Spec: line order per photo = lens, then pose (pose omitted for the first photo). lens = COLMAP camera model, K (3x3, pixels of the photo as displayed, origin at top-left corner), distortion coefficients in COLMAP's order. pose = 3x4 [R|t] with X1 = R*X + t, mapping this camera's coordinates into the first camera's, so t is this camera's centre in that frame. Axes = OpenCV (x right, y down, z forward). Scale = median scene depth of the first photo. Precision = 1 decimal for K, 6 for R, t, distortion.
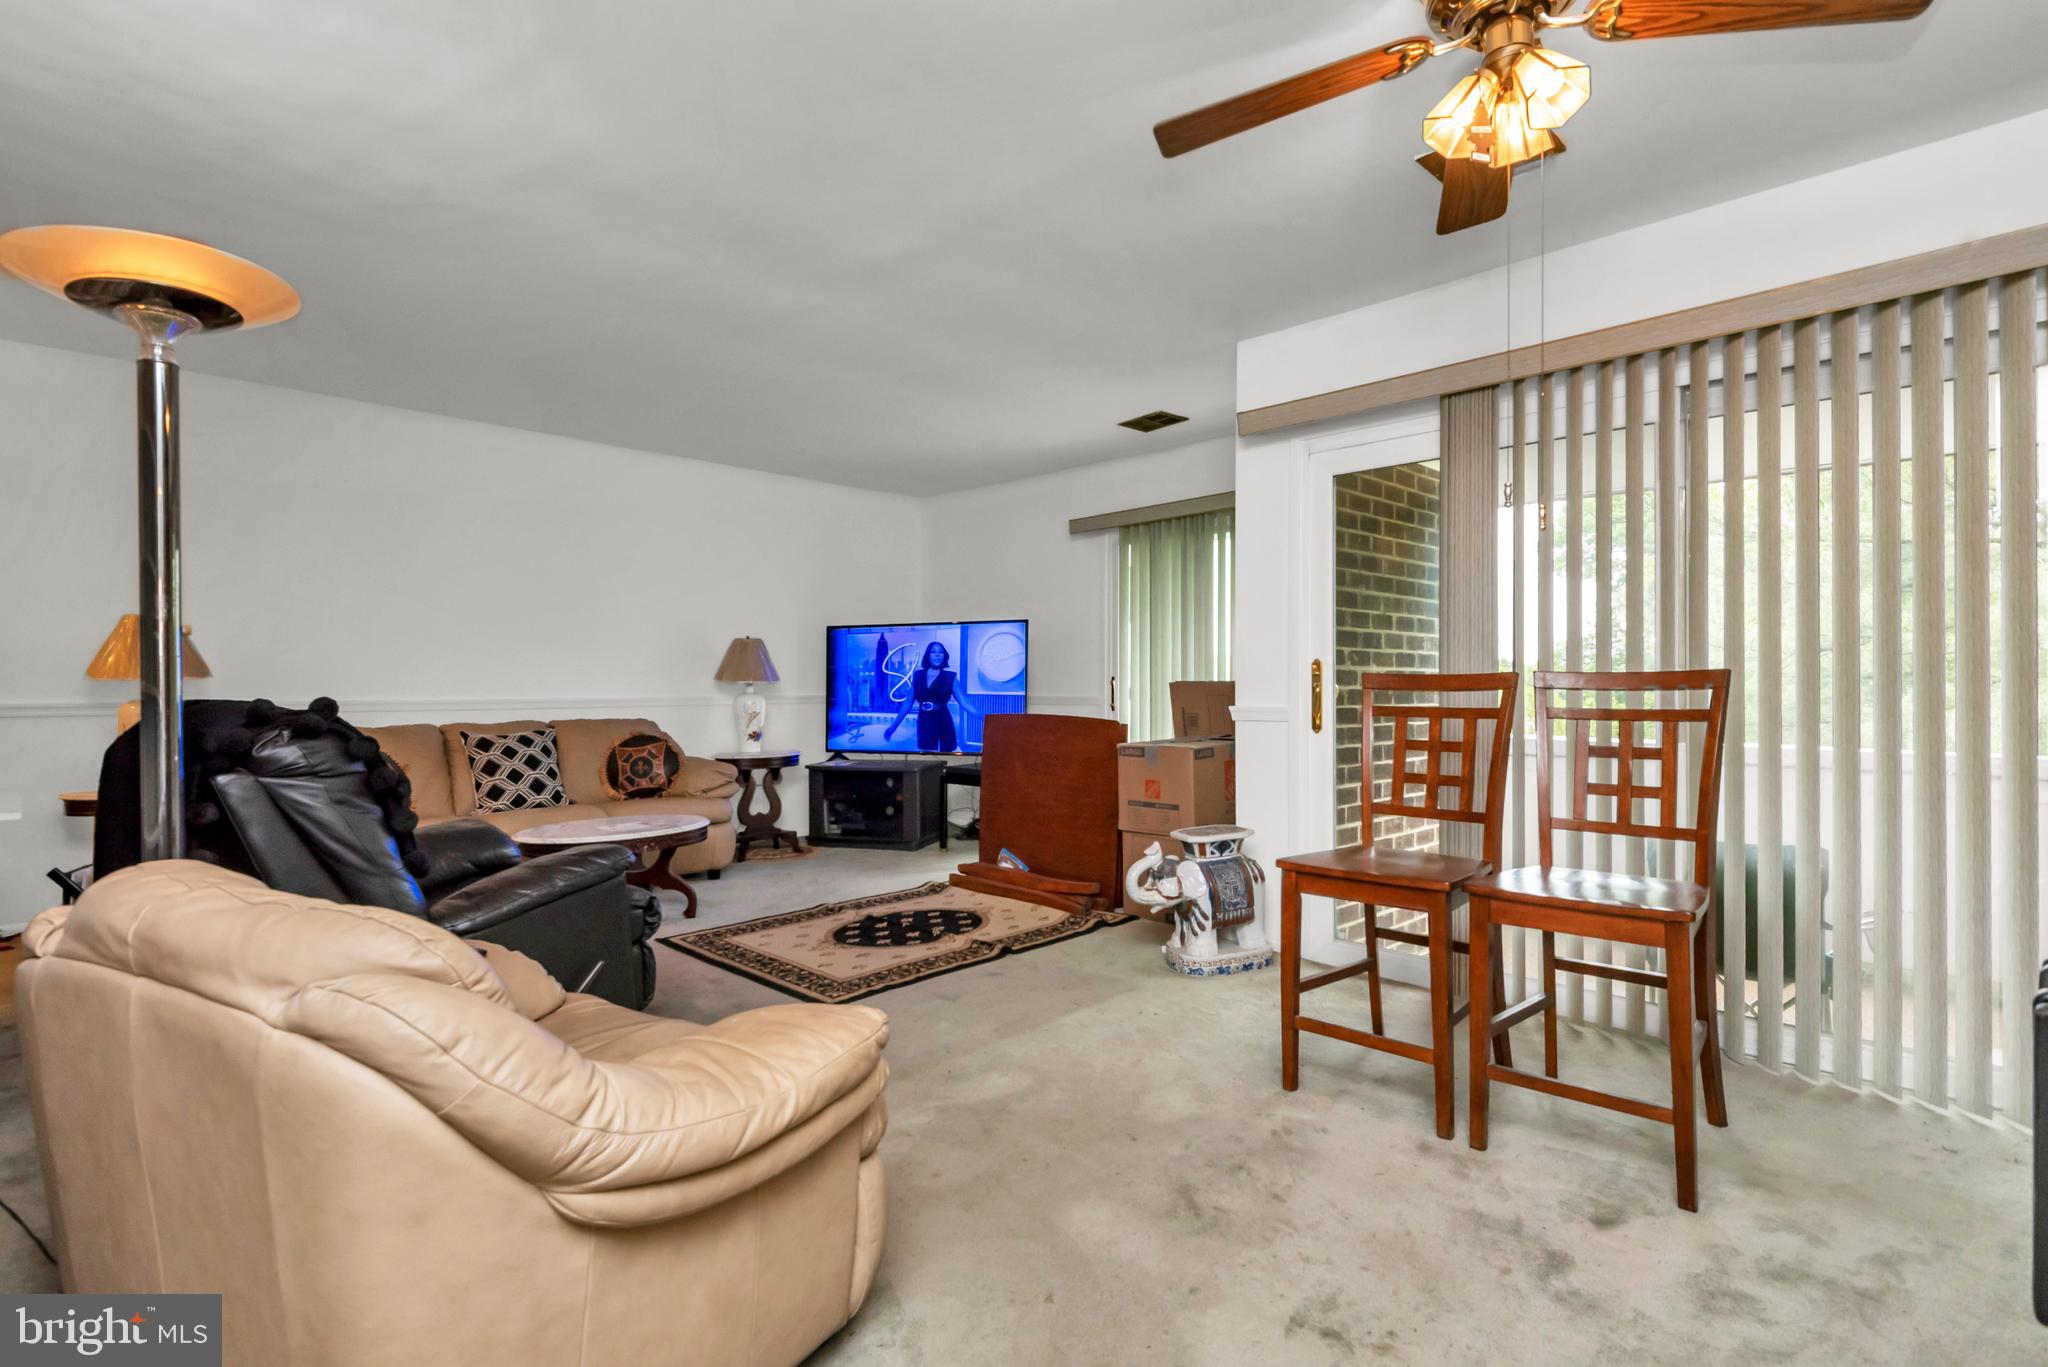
lens RADIAL K [[1008.3, 0, 1006.3], [0, 1008.3, 682.9], [0, 0, 1]] dist [0.000129, -0.000022]
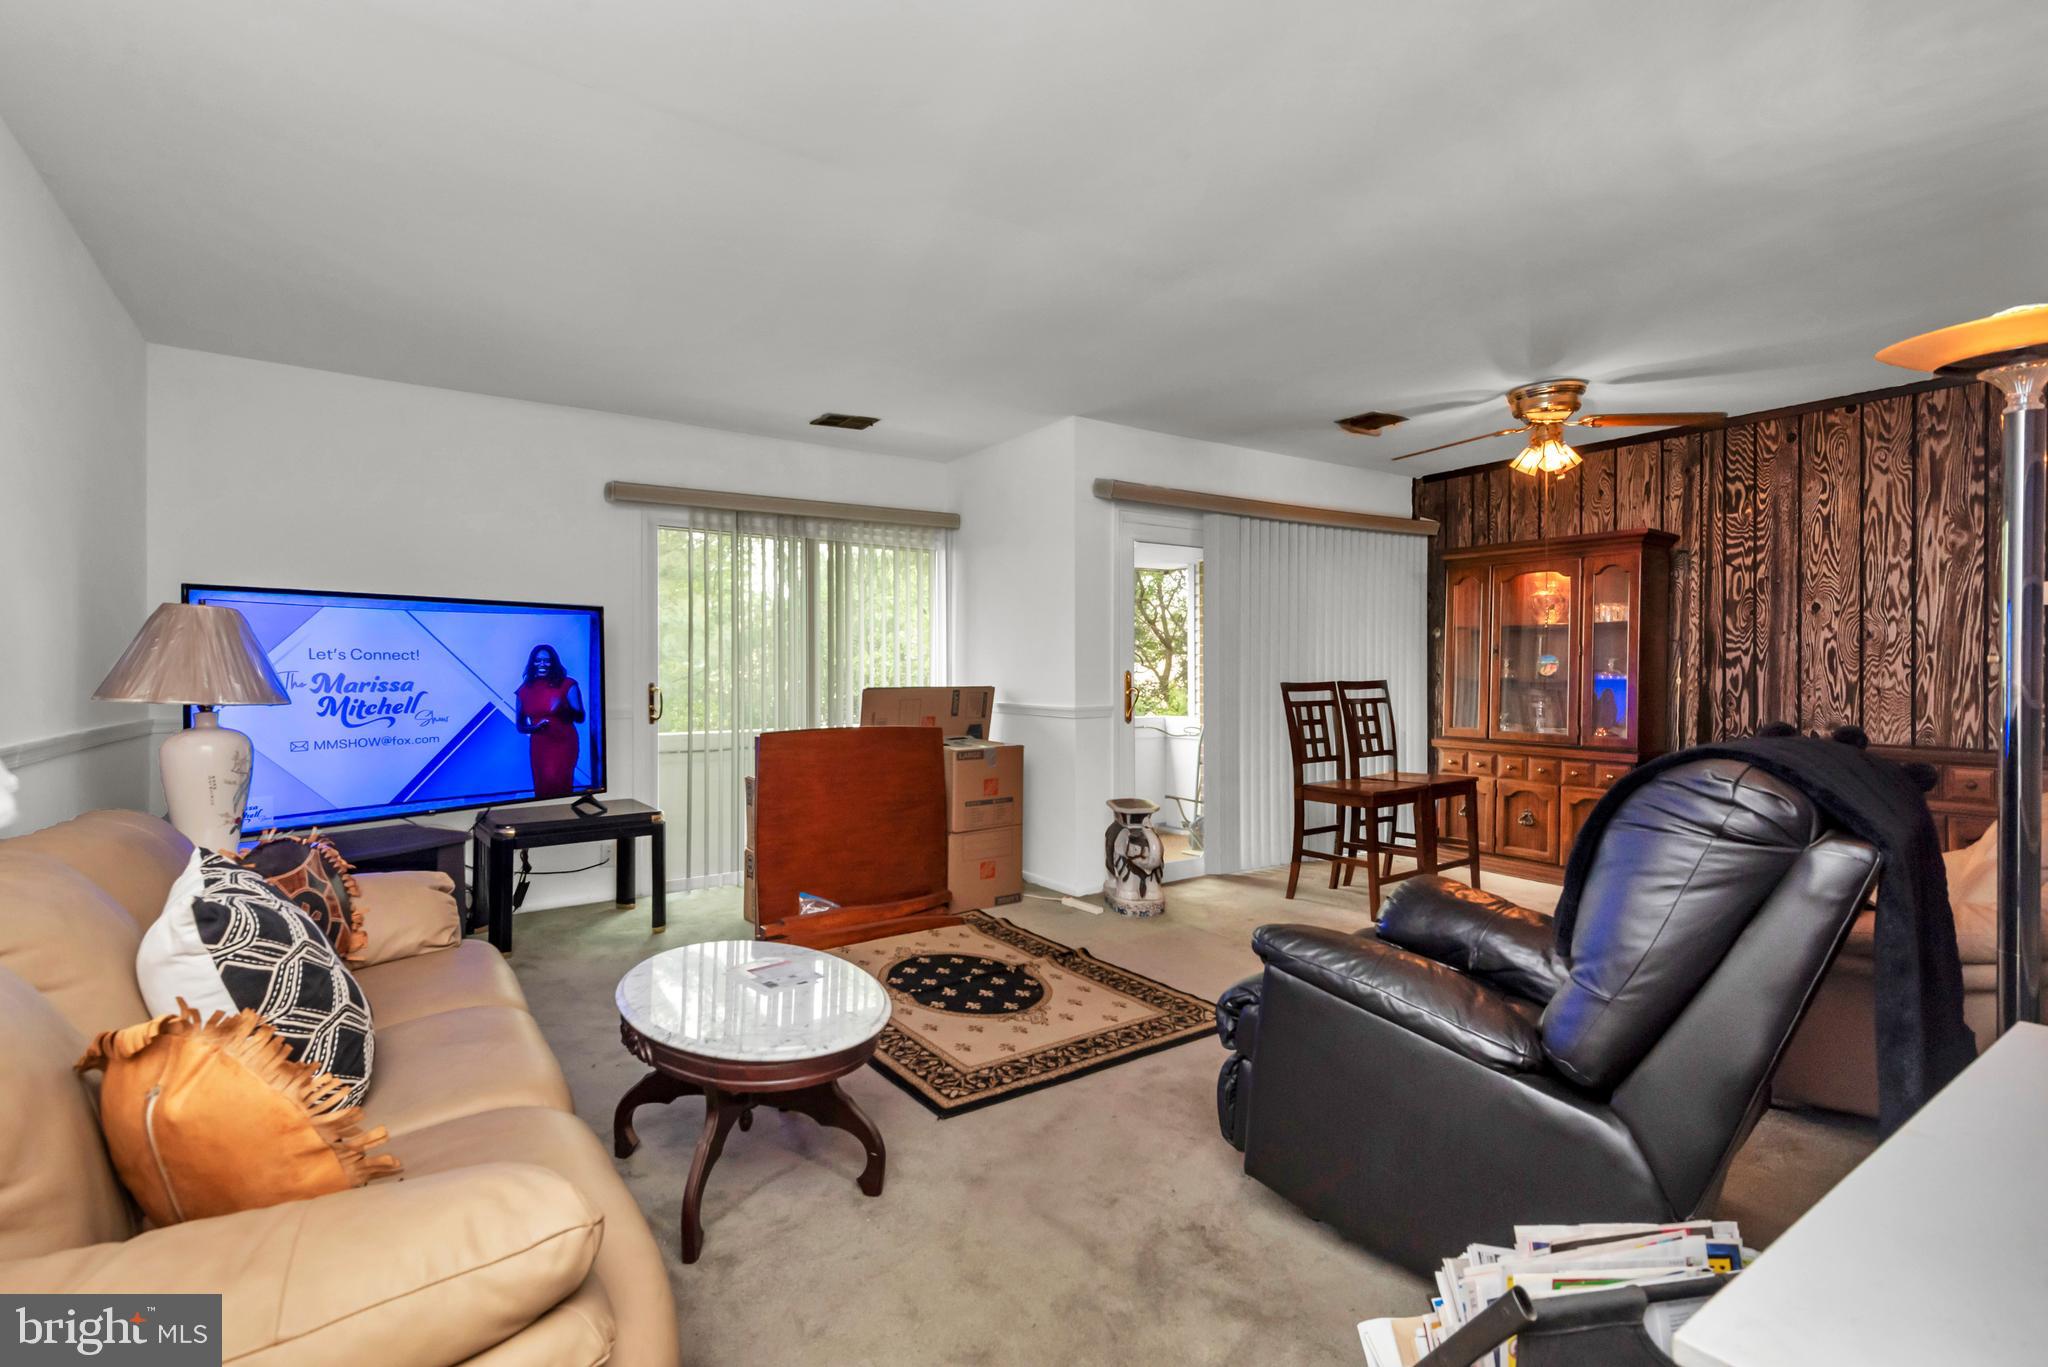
lens RADIAL K [[912.8, 0, 1026.8], [0, 912.8, 677.1], [0, 0, 1]] dist [0.001352, 0.000489]
pose [[0.169532, 0.004289, 0.985515, -0.747080], [0.003156, 0.999983, -0.004895, -0.007404], [-0.985520, 0.003940, 0.169515, 0.722437]]
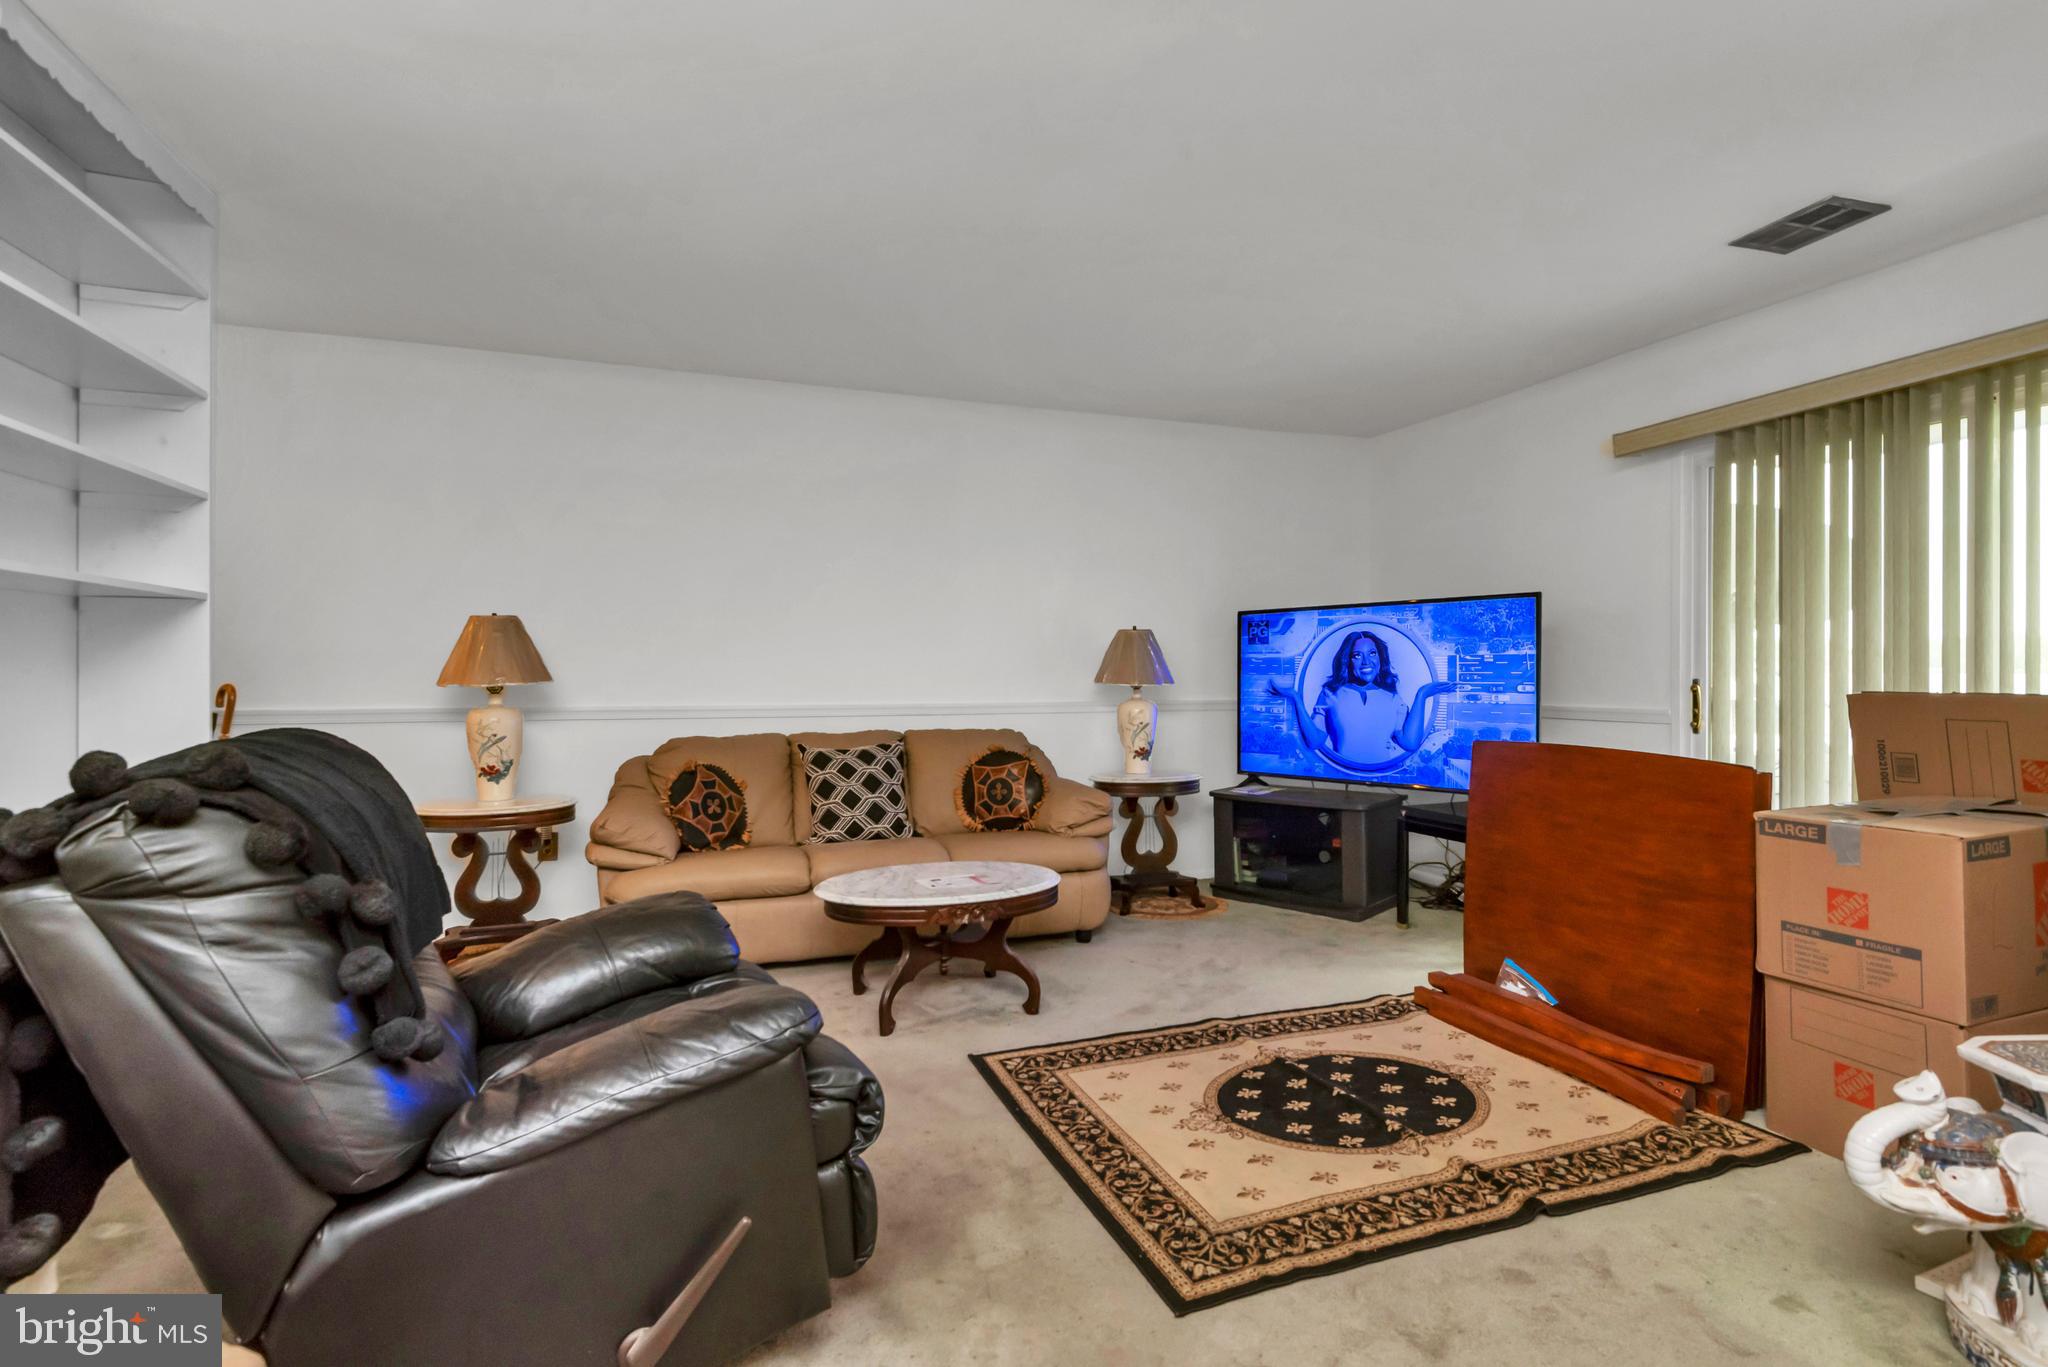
lens RADIAL K [[963.5, 0, 1011.8], [0, 963.5, 679.2], [0, 0, 1]] dist [0.017349, -0.003937]
pose [[0.903448, 0.003285, -0.428685, -0.024438], [0.000662, 0.999959, 0.009057, -0.014704], [0.428697, -0.008466, 0.903409, 0.337177]]
